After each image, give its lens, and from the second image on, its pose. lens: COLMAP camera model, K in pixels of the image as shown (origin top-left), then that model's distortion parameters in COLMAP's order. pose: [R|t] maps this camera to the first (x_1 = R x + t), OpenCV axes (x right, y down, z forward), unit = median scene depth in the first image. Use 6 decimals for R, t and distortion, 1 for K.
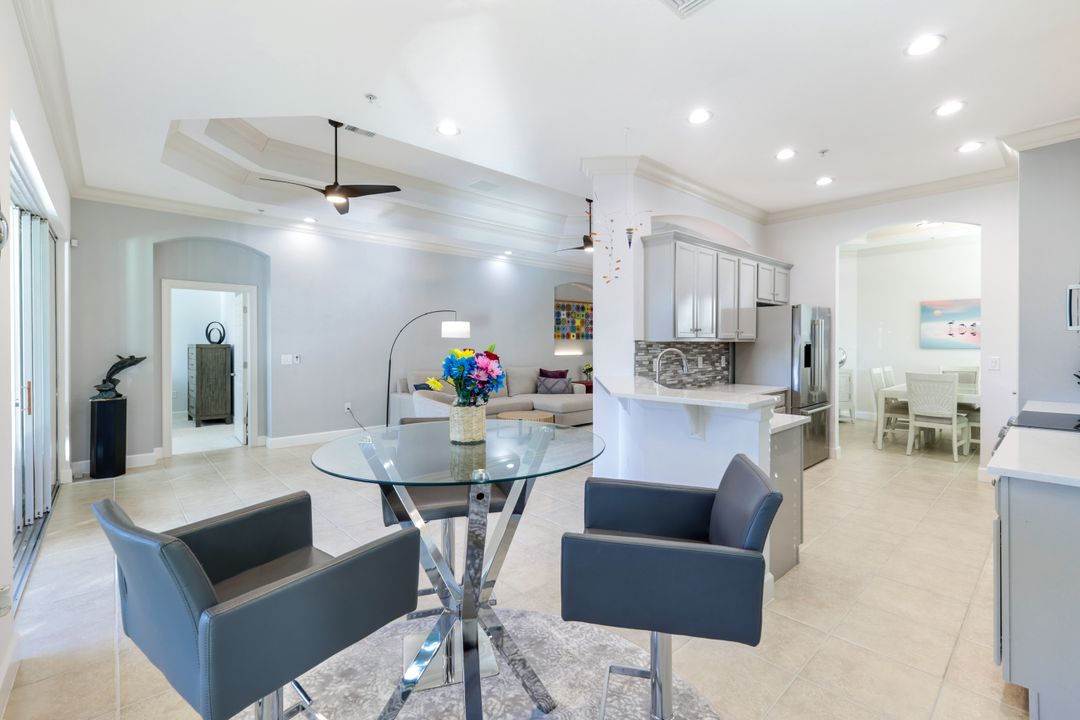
lens RADIAL K [[478.6, 0, 539.3], [0, 478.6, 347.1], [0, 0, 1]] dist [-0.002382, -0.000336]
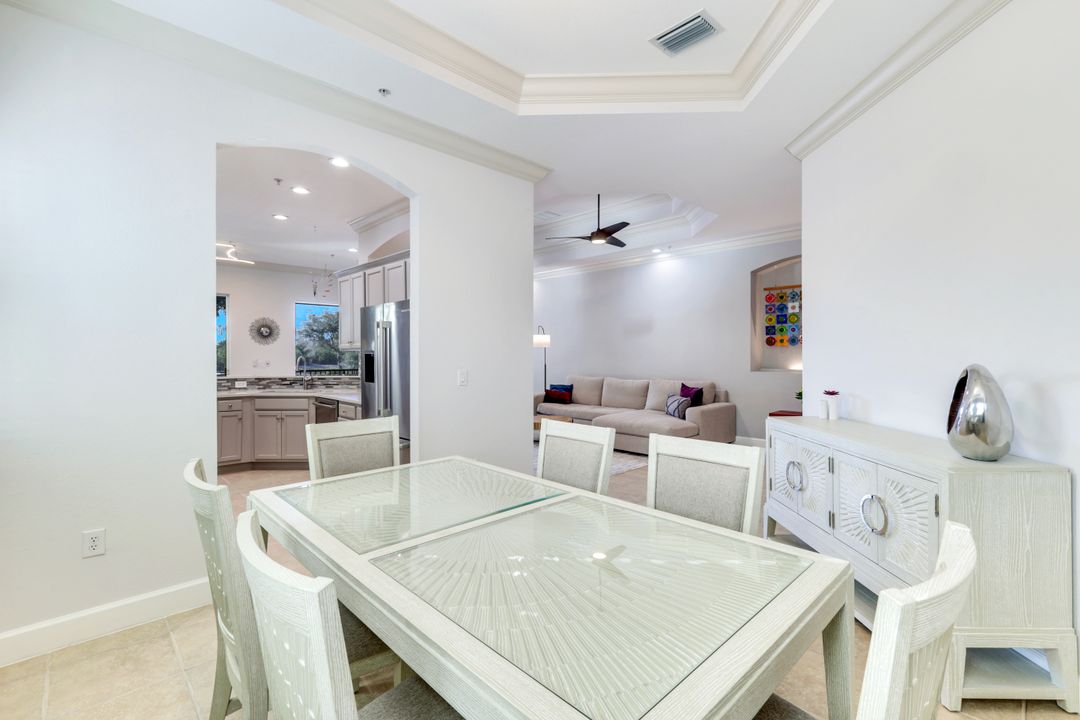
lens RADIAL K [[482.4, 0, 544.5], [0, 482.4, 355.5], [0, 0, 1]] dist [0.000455, -0.000023]
pose [[0.029933, 0.007523, -0.999524, 1.291079], [-0.005839, 0.999956, 0.007351, -0.010683], [0.999535, 0.005617, 0.029976, 1.185713]]
